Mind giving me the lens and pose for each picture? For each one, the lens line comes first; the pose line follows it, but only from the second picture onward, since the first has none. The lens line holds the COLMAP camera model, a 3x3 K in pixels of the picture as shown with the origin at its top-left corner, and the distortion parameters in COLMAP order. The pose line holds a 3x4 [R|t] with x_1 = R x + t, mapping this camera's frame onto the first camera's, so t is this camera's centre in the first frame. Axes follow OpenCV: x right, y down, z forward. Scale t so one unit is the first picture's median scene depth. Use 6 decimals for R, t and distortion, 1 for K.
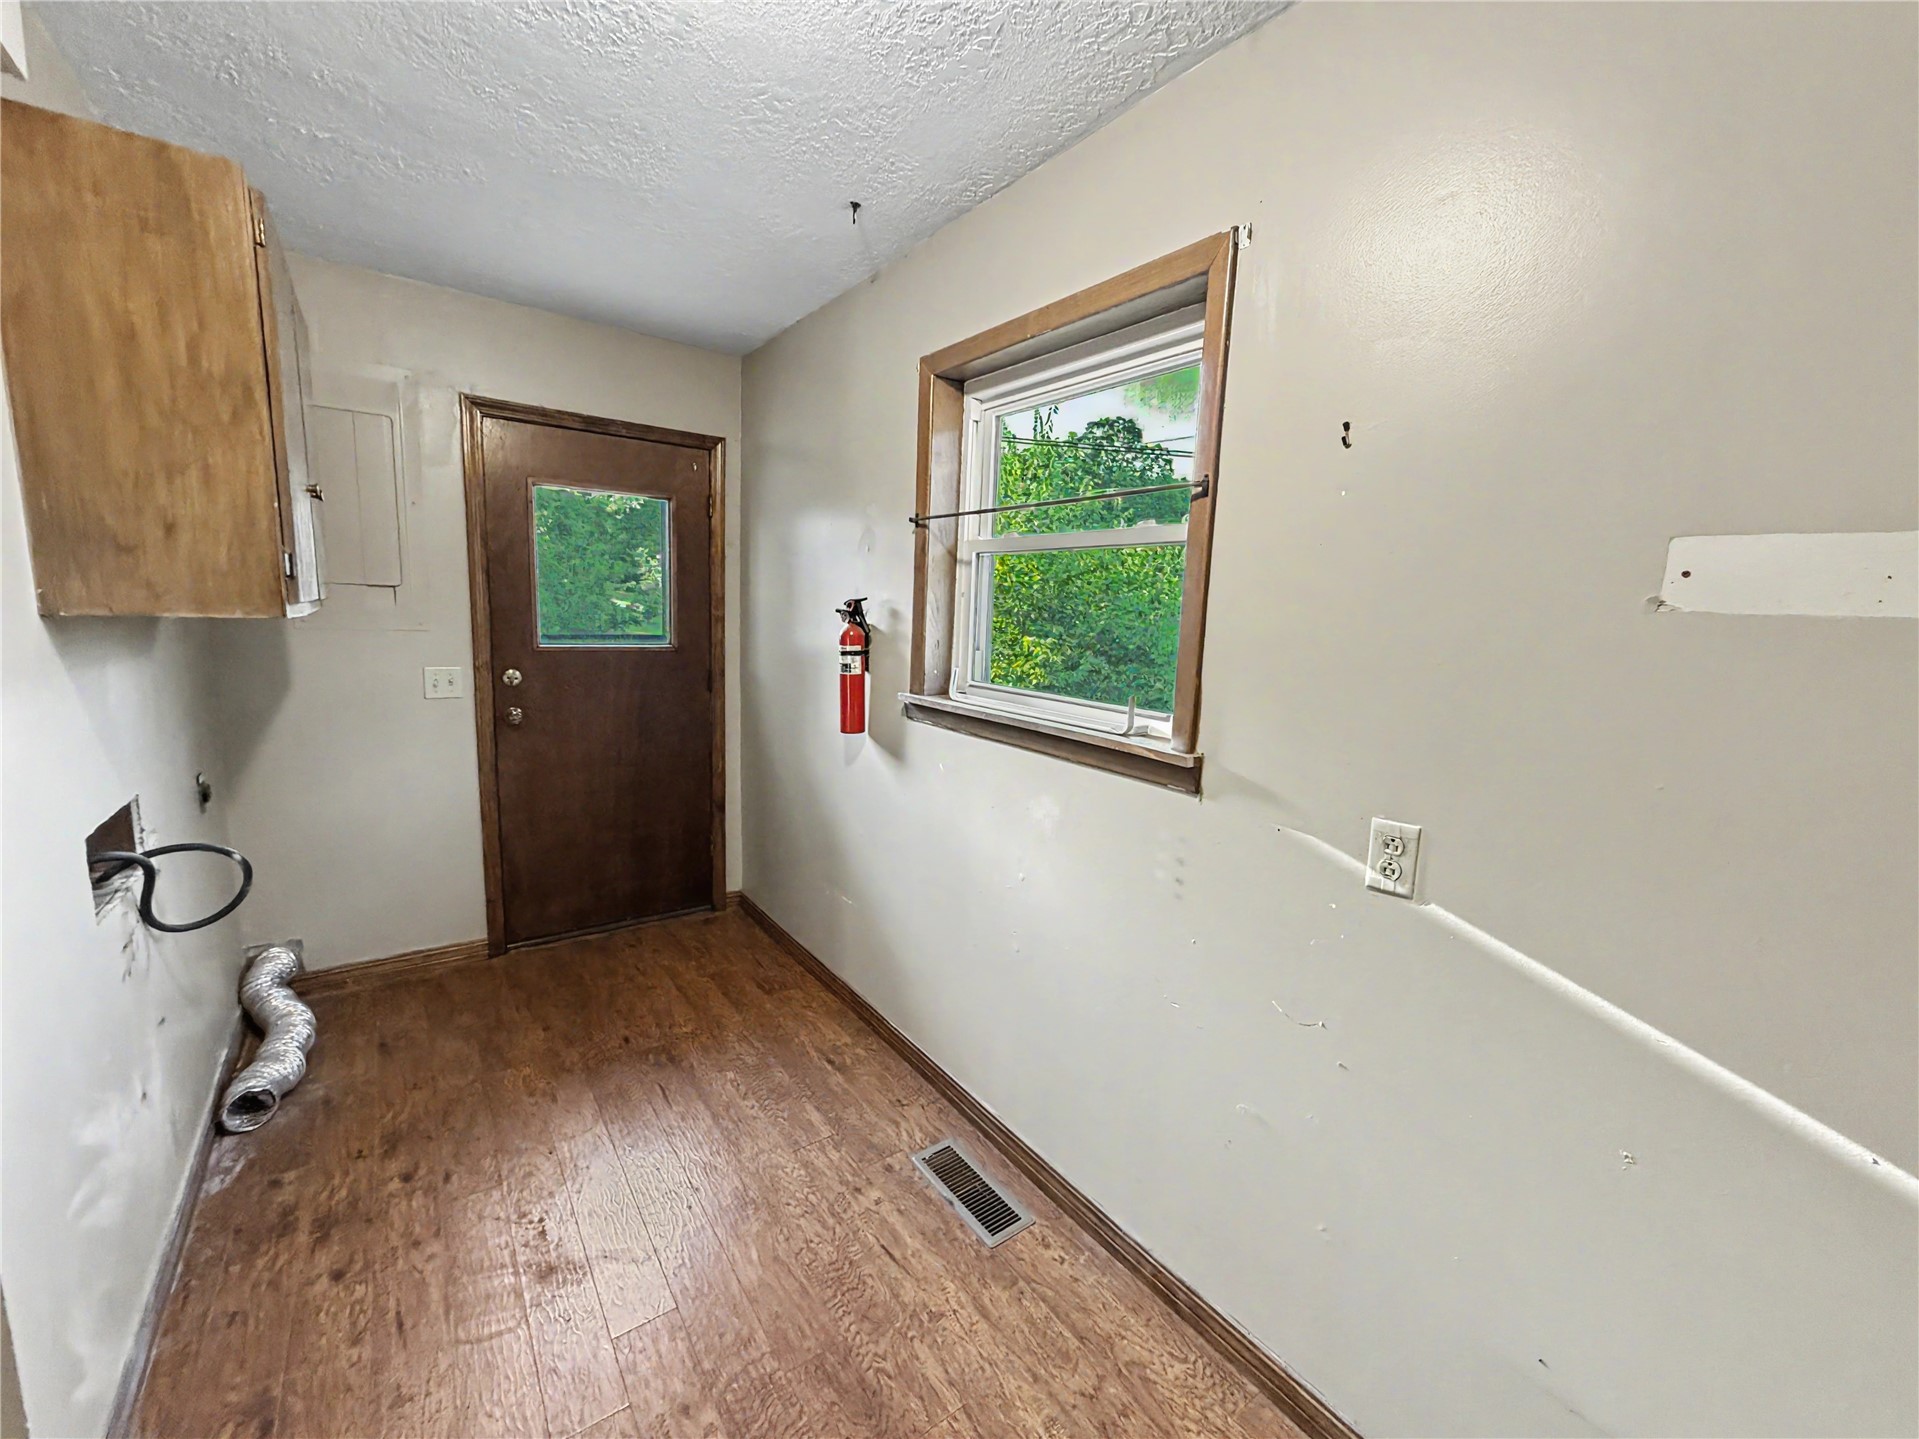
lens RADIAL K [[768.2, 0, 959.5], [0, 768.2, 719.5], [0, 0, 1]] dist [-0.001552, -0.000358]
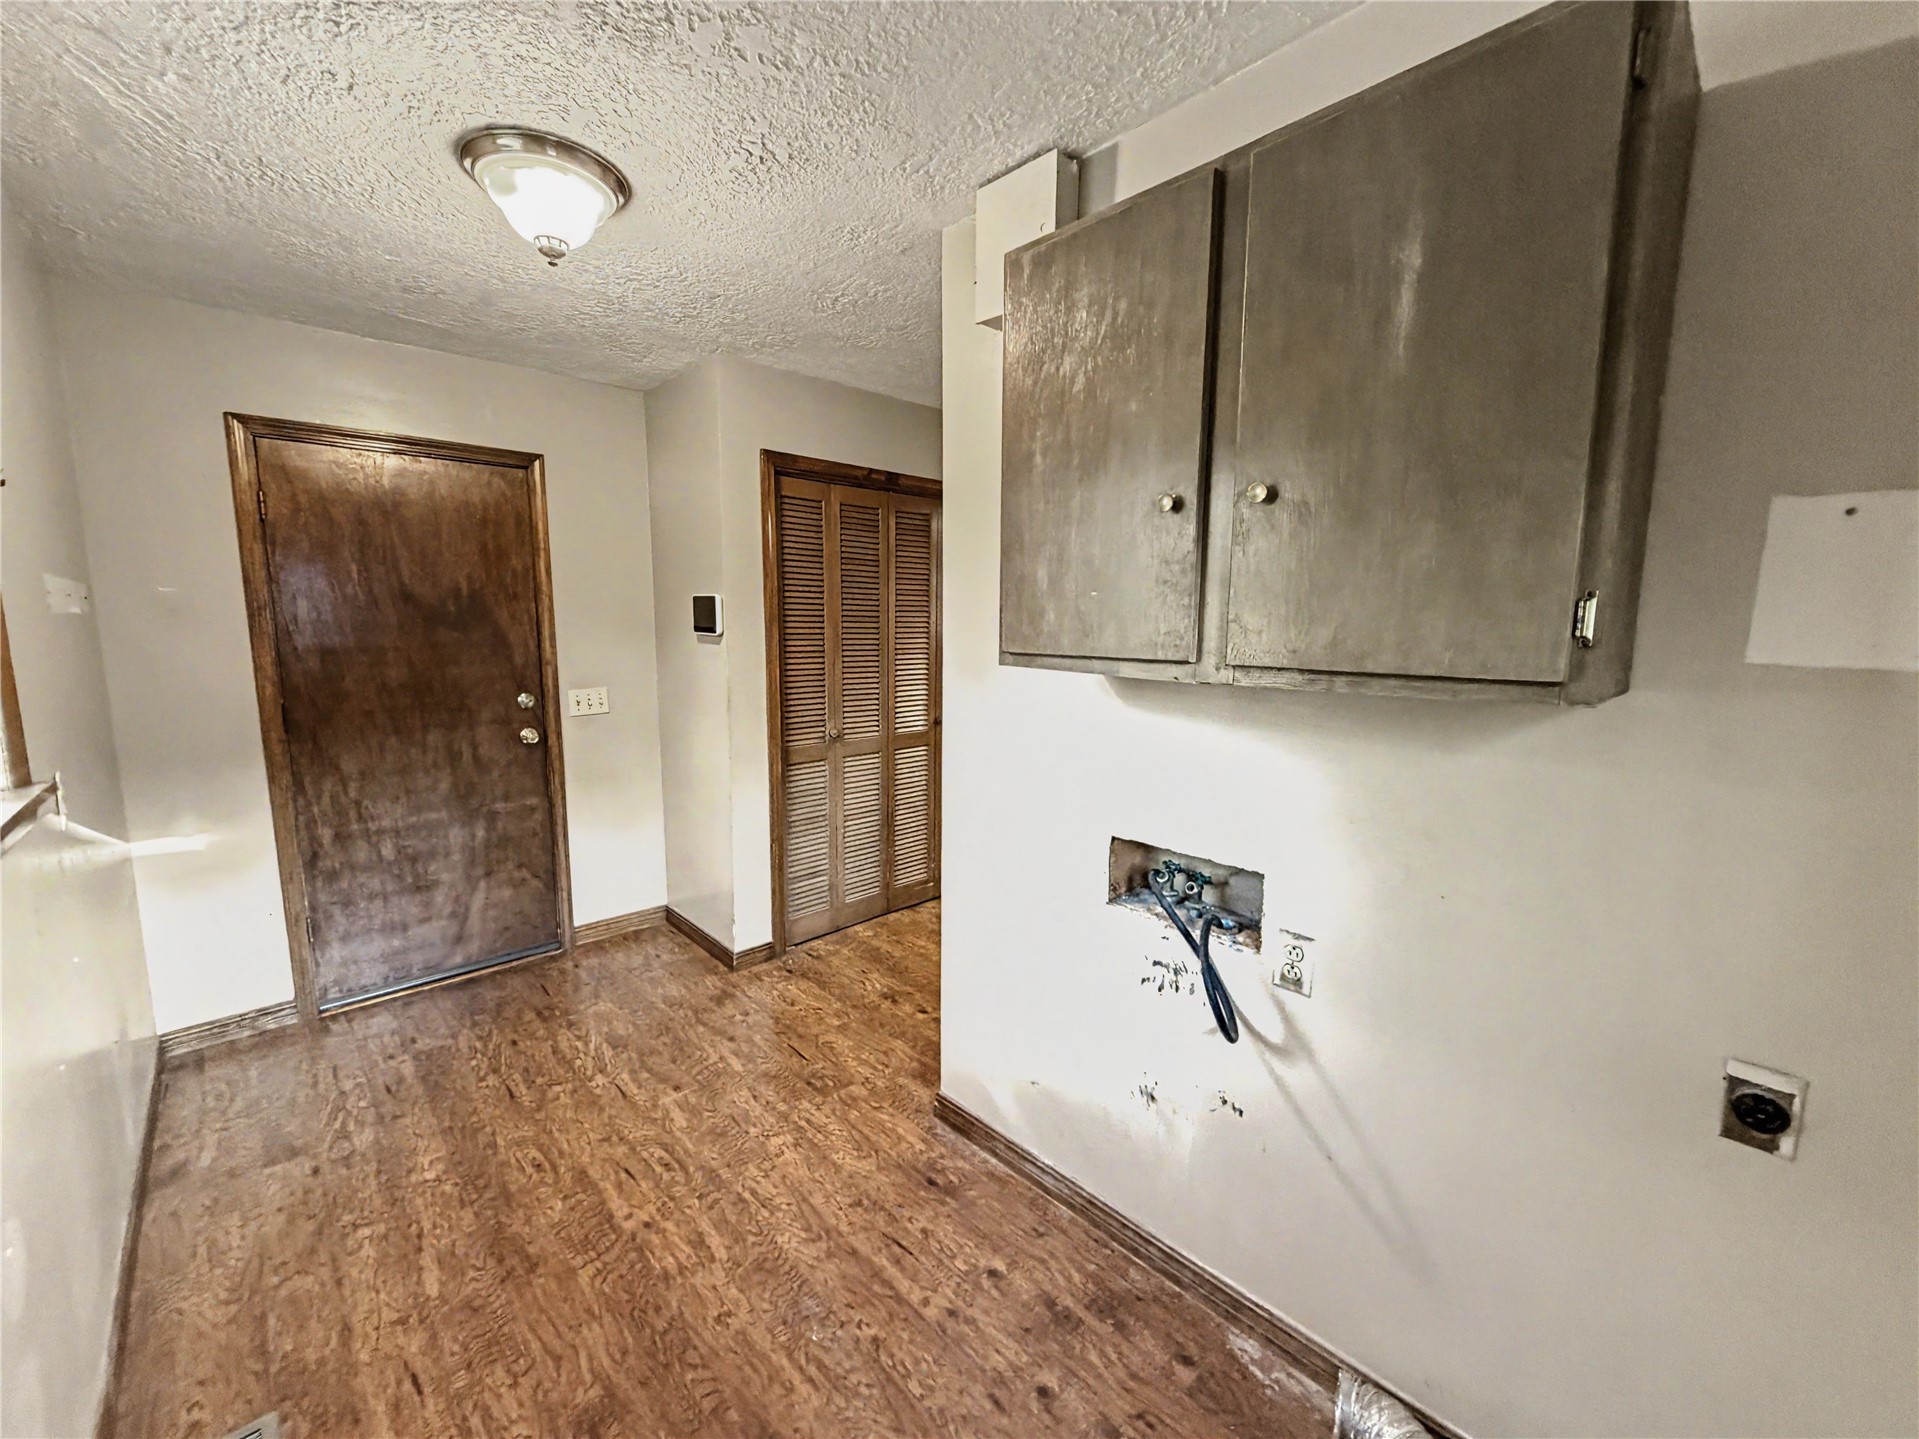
lens RADIAL K [[768.2, 0, 959.5], [0, 768.2, 719.5], [0, 0, 1]] dist [-0.001552, -0.000358]
pose [[-0.990780, -0.026026, -0.132956, -0.608427], [-0.063147, 0.956968, 0.283241, -0.325762], [0.119863, 0.289025, -0.949788, 1.818052]]
